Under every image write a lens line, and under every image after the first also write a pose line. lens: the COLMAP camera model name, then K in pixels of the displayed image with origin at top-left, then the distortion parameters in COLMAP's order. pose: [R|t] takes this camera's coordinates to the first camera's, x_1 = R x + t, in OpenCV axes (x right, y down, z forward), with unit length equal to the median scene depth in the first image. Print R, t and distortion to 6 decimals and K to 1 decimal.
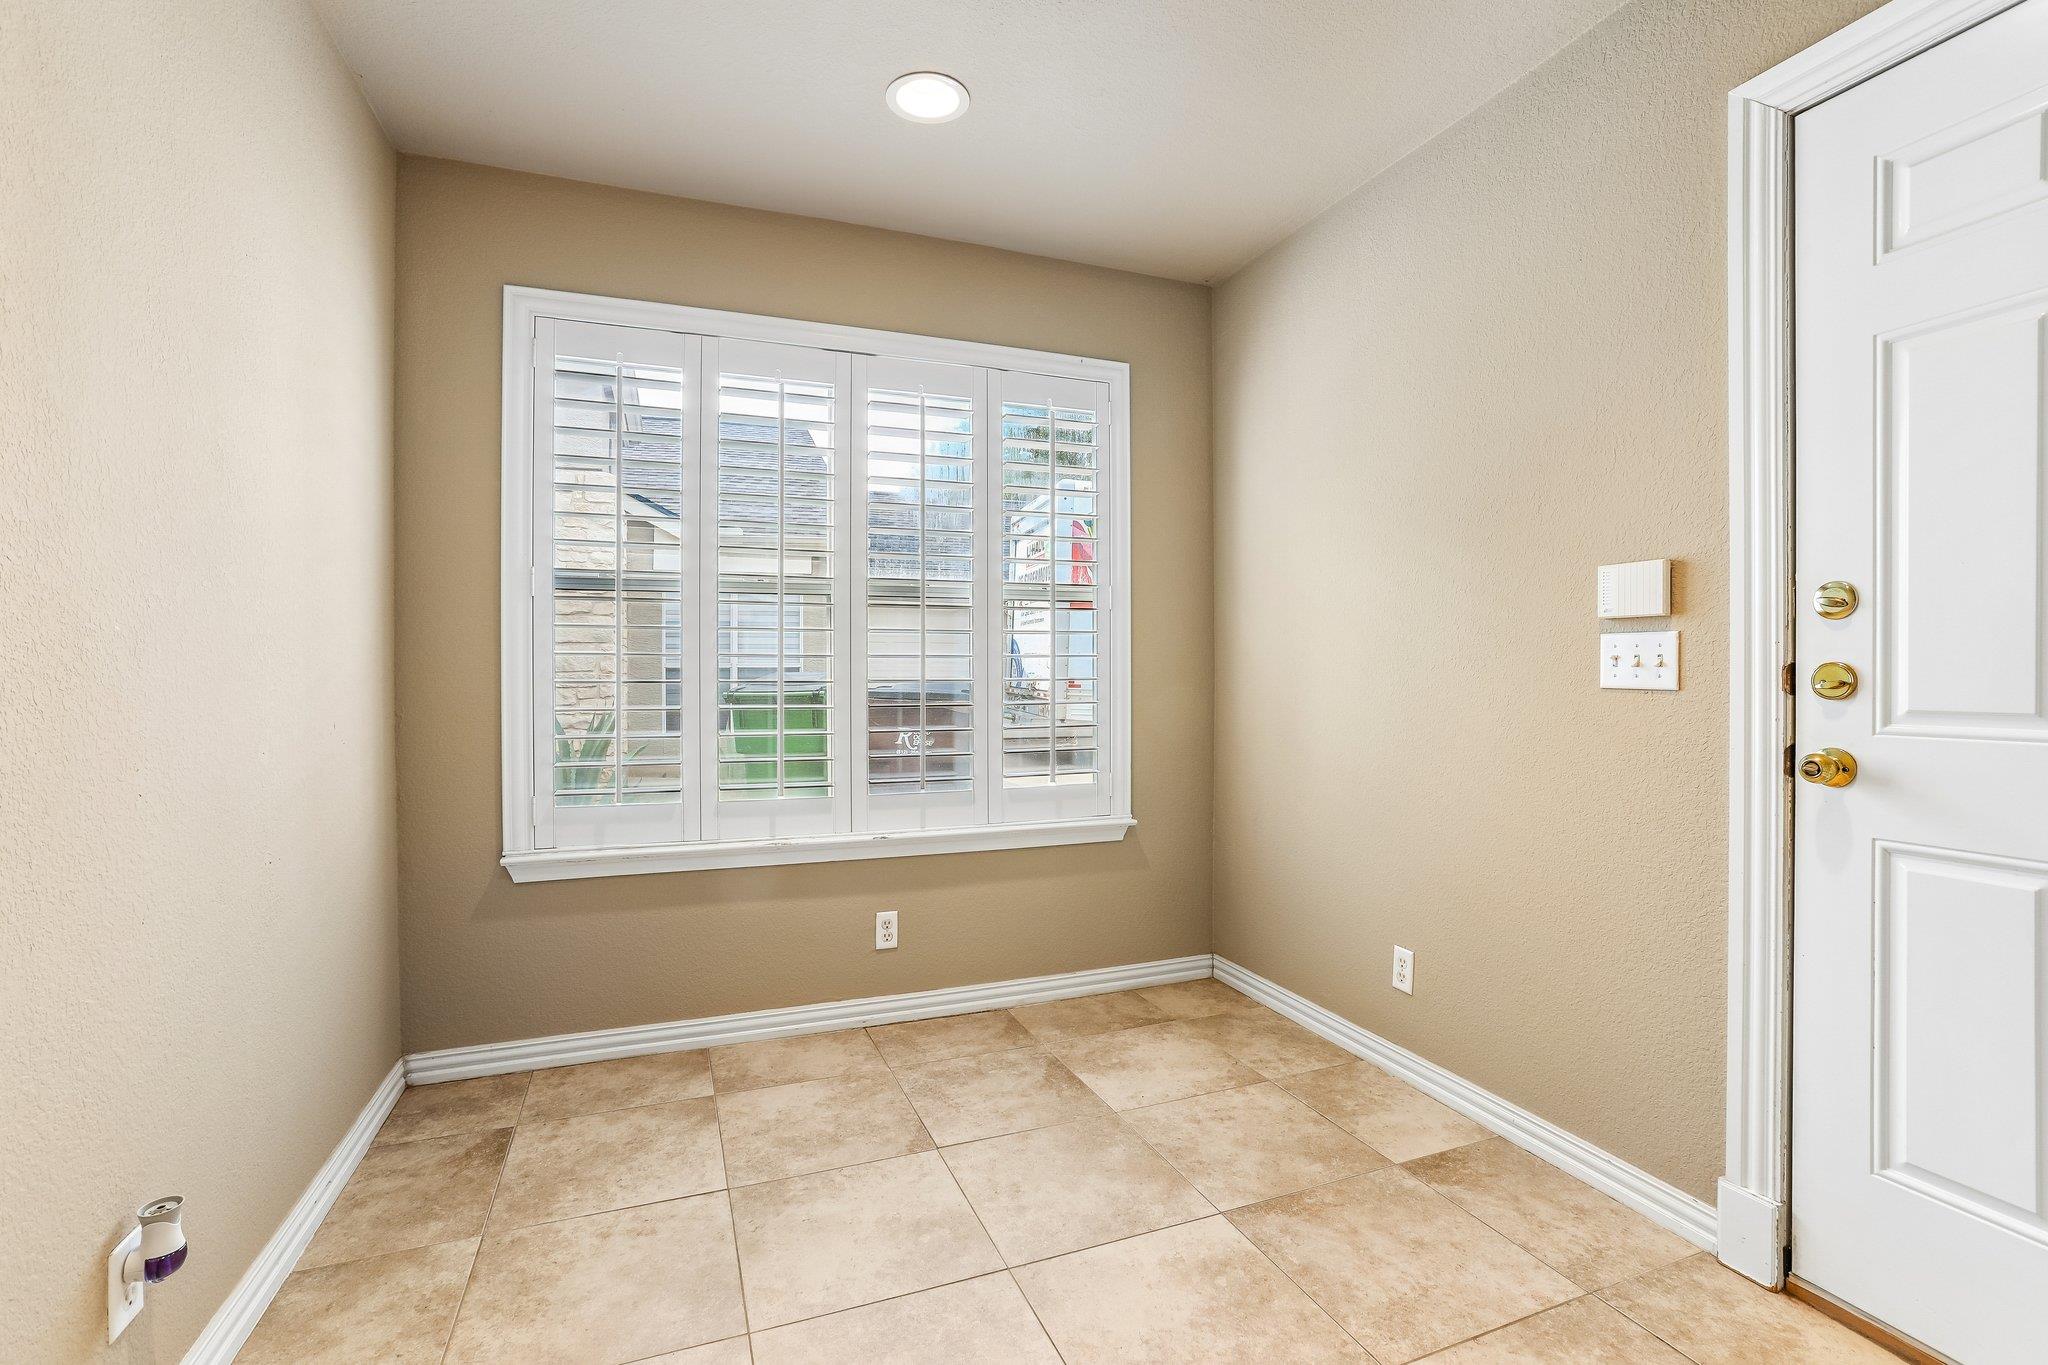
lens RADIAL K [[937.9, 0, 1015.7], [0, 937.9, 675.0], [0, 0, 1]] dist [-0.052661, 0.023544]
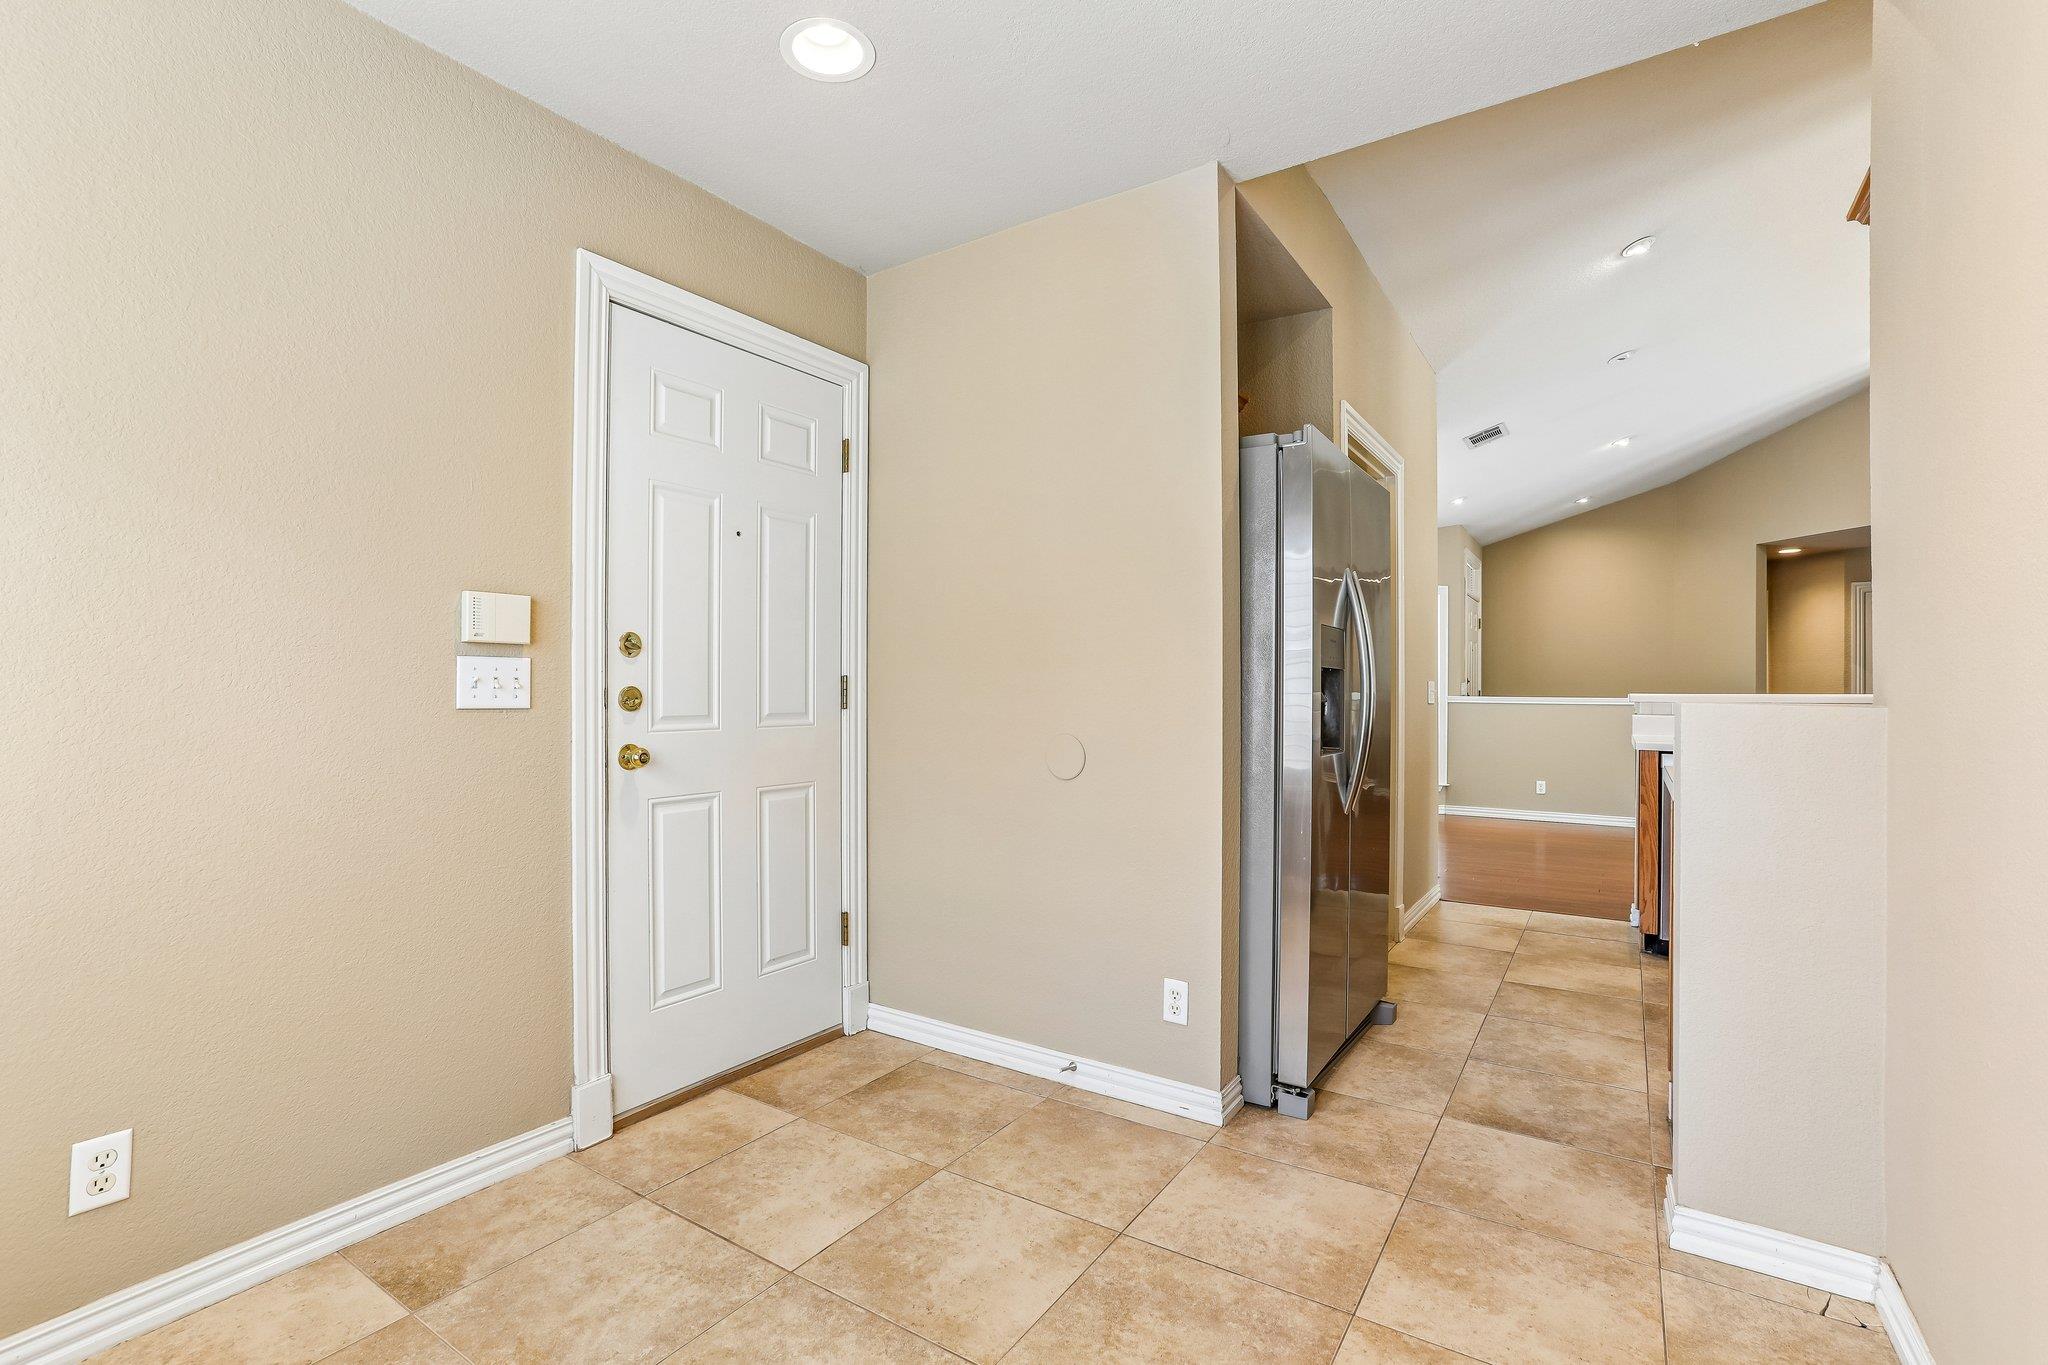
lens RADIAL K [[937.9, 0, 1029.3], [0, 937.9, 685.6], [0, 0, 1]] dist [-0.052661, 0.023544]
pose [[-0.589097, 0.002454, 0.808058, -0.619994], [0.002135, 0.999997, -0.001481, -0.009730], [-0.808059, 0.000852, -0.589101, 1.188127]]
